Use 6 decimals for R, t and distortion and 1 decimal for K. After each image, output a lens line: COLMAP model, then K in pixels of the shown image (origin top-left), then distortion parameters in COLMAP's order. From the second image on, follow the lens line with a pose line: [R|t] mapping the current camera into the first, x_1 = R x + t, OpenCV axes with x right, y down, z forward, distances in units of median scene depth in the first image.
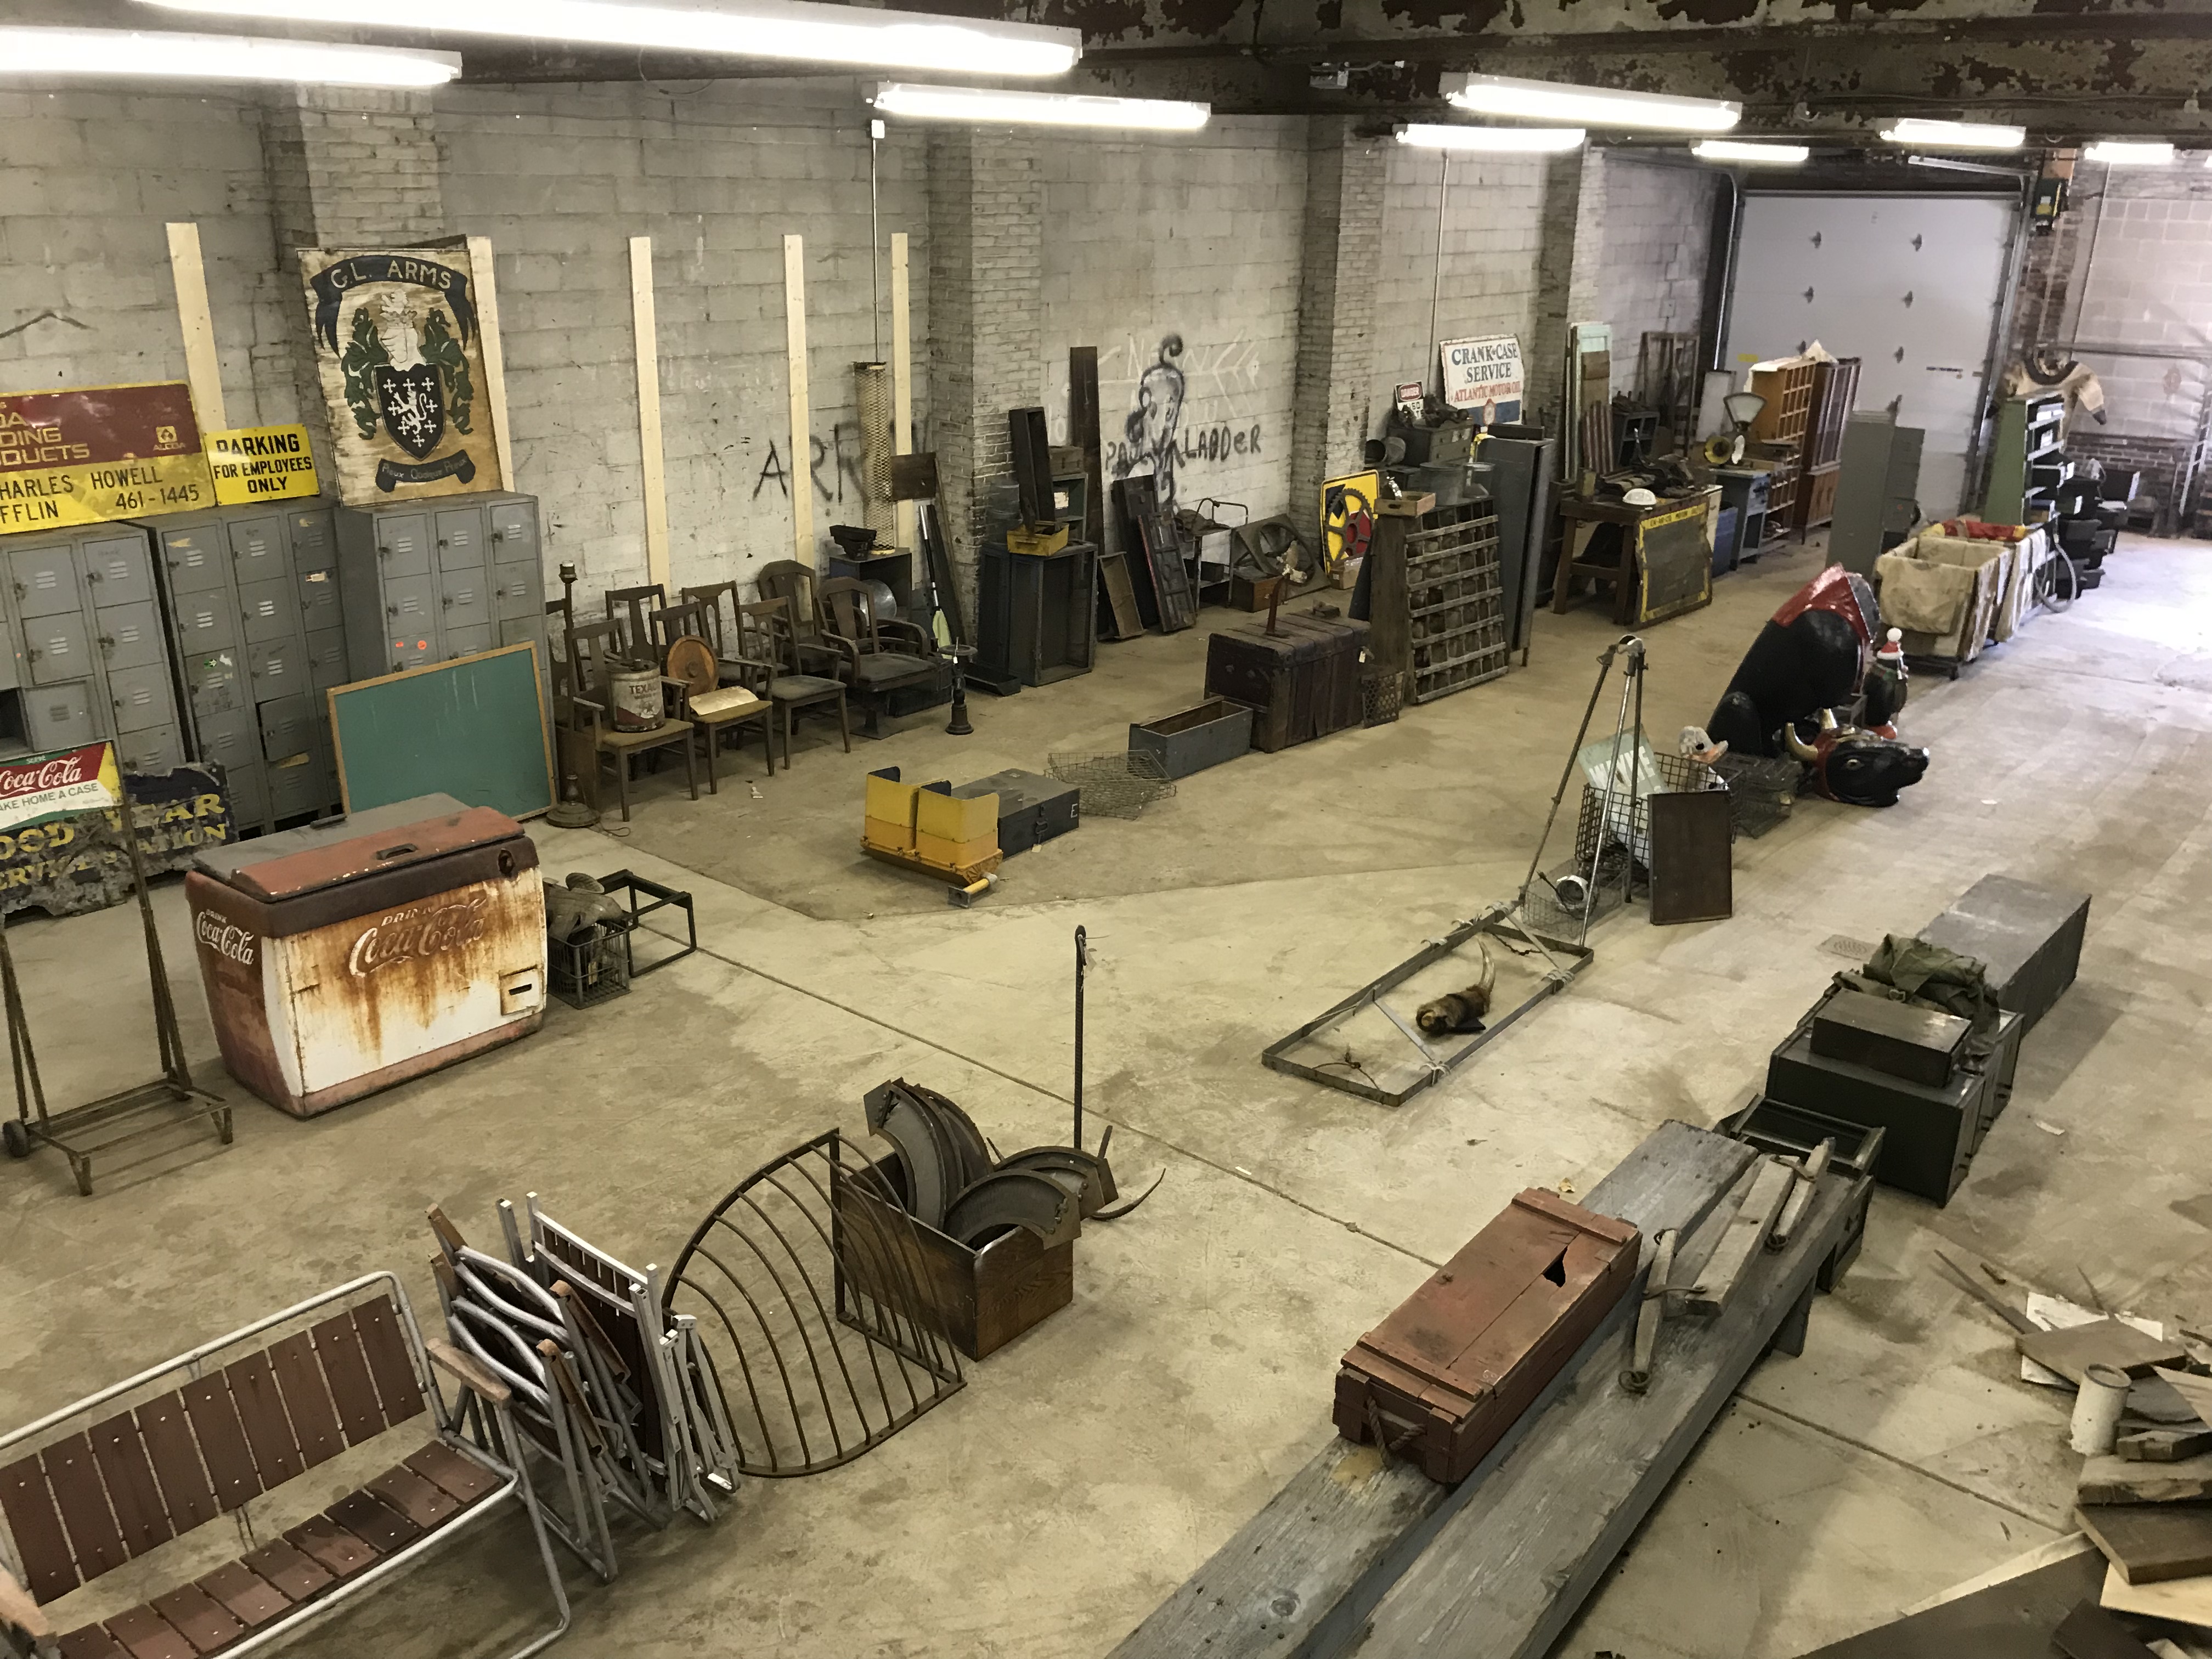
lens RADIAL K [[1804.6, 0, 1099.3], [0, 1804.6, 815.2], [0, 0, 1]] dist [0.033710, -0.038799]
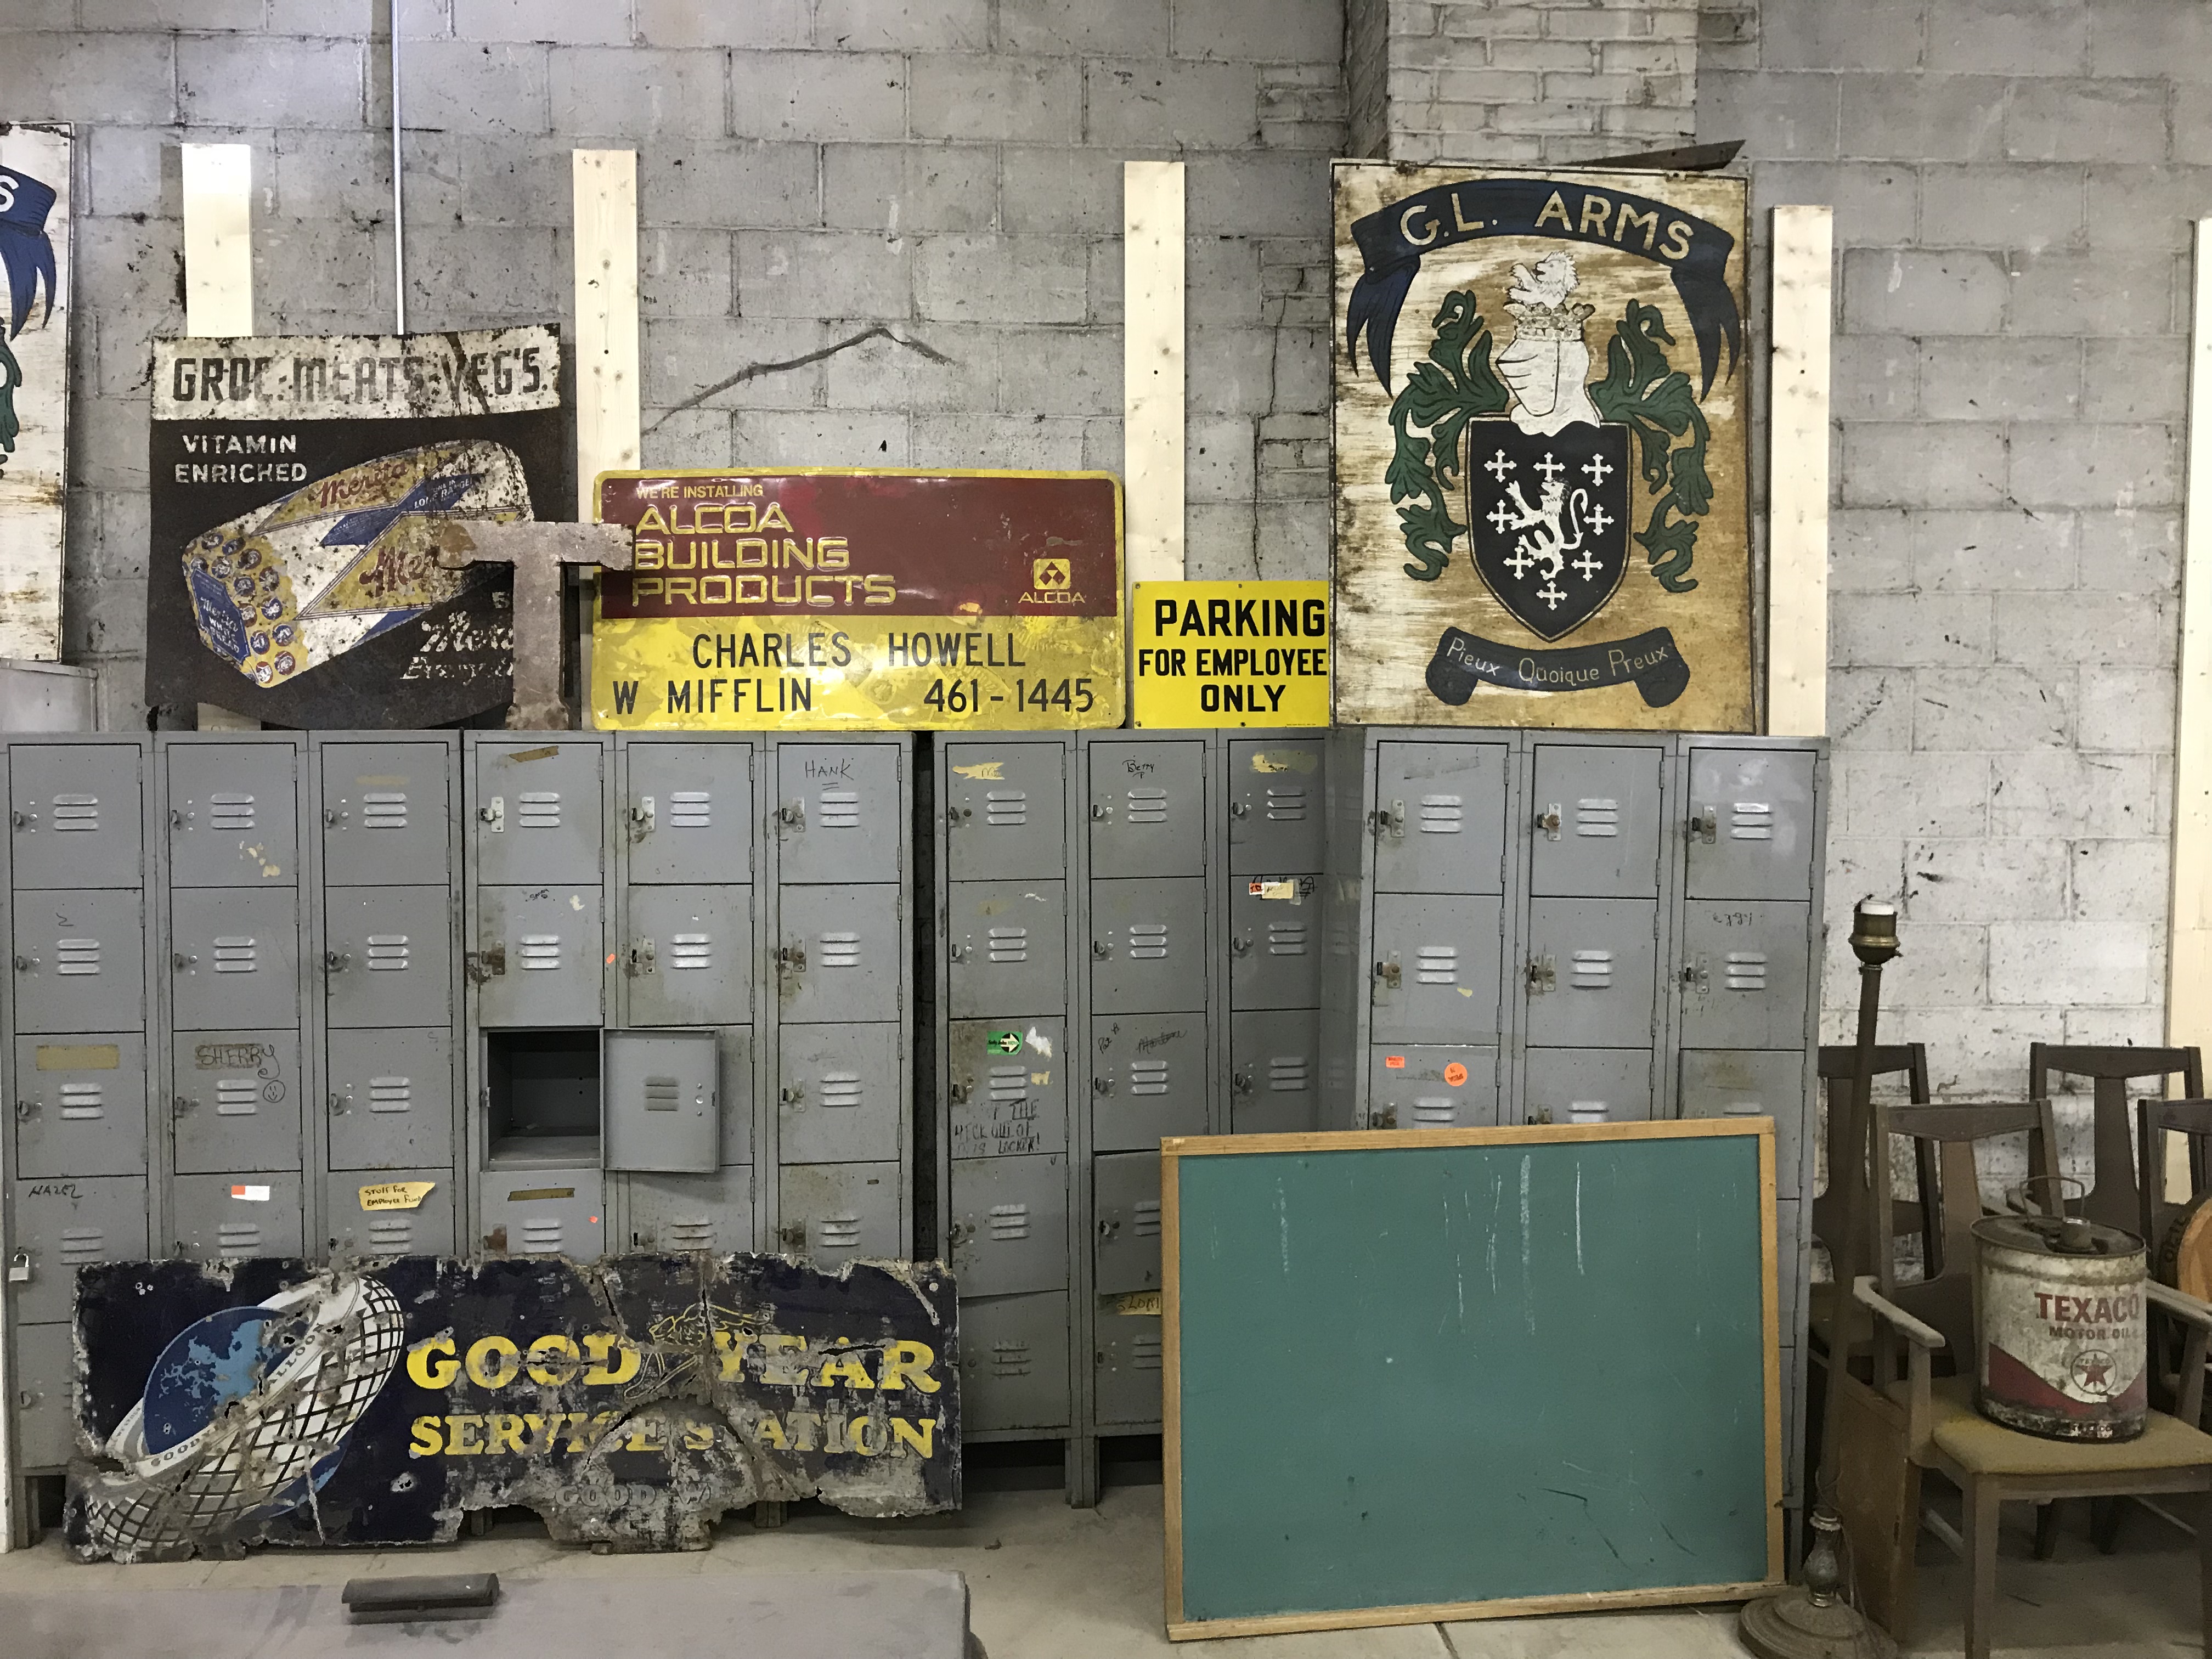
lens RADIAL K [[1804.6, 0, 1106.7], [0, 1804.6, 817.3], [0, 0, 1]] dist [0.033710, -0.038799]
pose [[0.689487, 0.013828, -0.724166, -0.147252], [-0.231164, 0.951731, -0.201920, -0.051389], [0.686419, 0.306622, 0.659403, 0.686511]]
